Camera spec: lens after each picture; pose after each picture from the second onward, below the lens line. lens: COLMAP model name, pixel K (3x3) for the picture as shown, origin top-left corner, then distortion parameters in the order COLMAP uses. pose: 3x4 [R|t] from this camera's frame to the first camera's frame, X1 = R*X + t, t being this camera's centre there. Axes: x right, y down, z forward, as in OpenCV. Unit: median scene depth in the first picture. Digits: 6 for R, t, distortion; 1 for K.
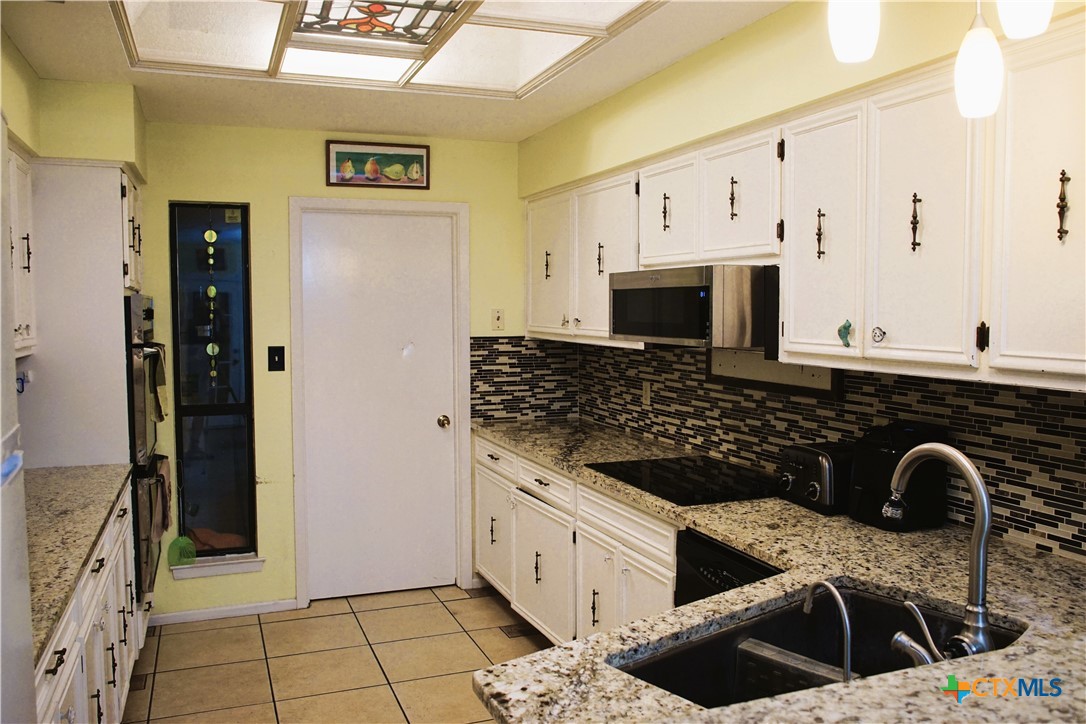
lens RADIAL K [[879.7, 0, 549.3], [0, 879.7, 353.8], [0, 0, 1]] dist [-0.094373, 0.093616]
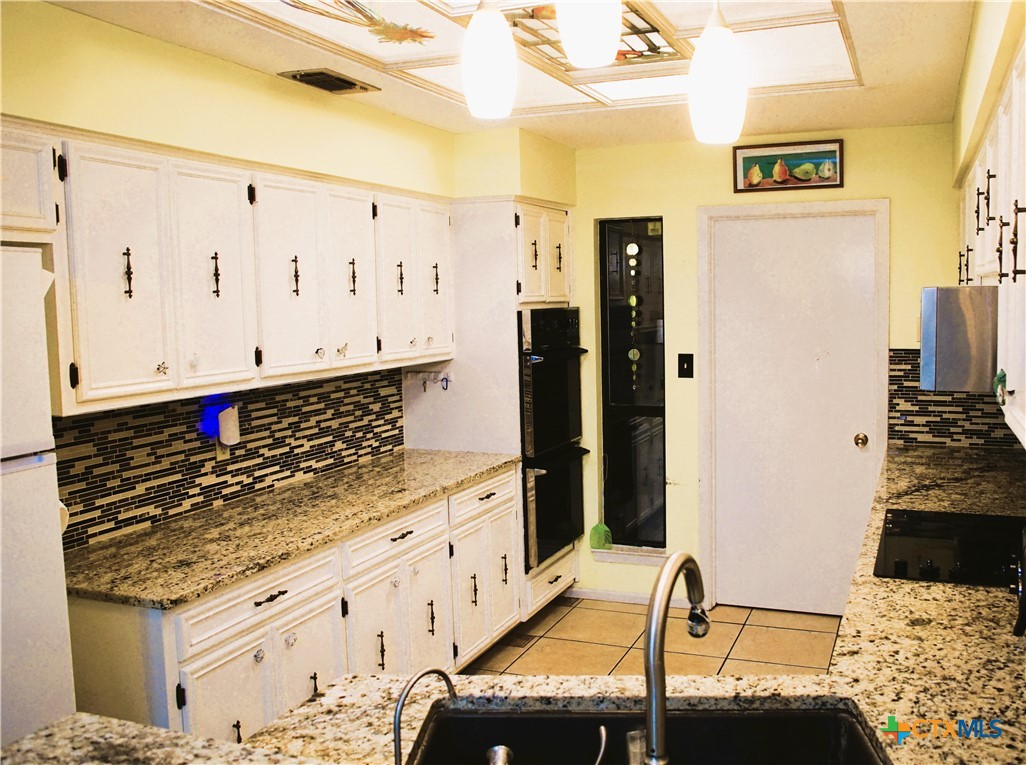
lens RADIAL K [[900.3, 0, 513.0], [0, 900.3, 382.5], [0, 0, 1]] dist [-0.088561, 0.065633]
pose [[0.739788, 0.049688, -0.671003, 0.248469], [-0.018693, 0.998402, 0.053323, -0.027513], [0.672581, -0.026905, 0.739535, 0.077925]]
